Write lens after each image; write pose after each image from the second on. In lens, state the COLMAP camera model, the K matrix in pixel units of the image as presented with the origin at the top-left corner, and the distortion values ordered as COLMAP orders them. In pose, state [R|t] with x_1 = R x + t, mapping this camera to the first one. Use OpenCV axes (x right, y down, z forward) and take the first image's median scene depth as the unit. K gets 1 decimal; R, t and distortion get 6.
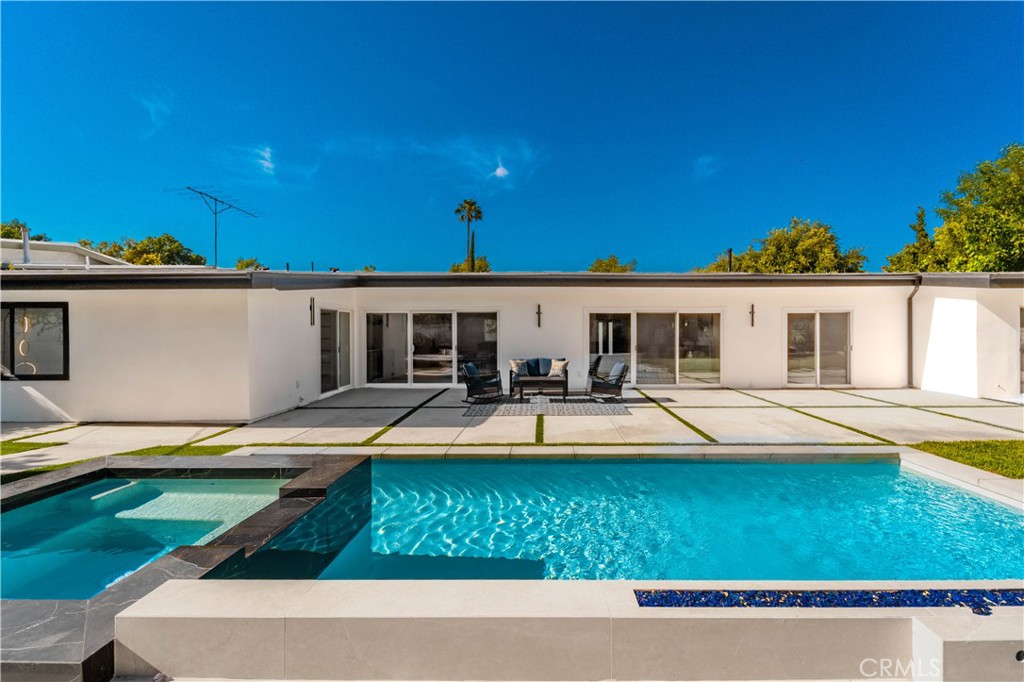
lens RADIAL K [[421.4, 0, 521.4], [0, 421.4, 338.0], [0, 0, 1]] dist [-0.002406, -0.000670]
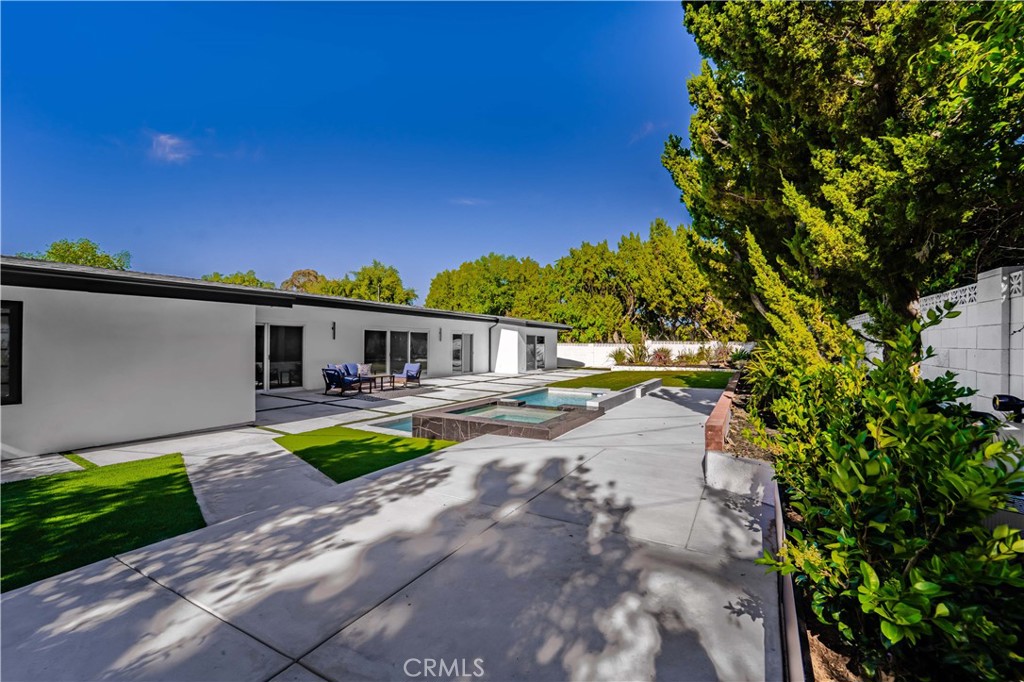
lens RADIAL K [[435.9, 0, 512.2], [0, 435.9, 342.9], [0, 0, 1]] dist [0.000120, 0.000015]
pose [[0.477636, 0.007011, 0.878530, -0.865335], [0.009574, 0.999867, -0.013185, 0.006171], [-0.878506, 0.014708, 0.477505, -0.100959]]
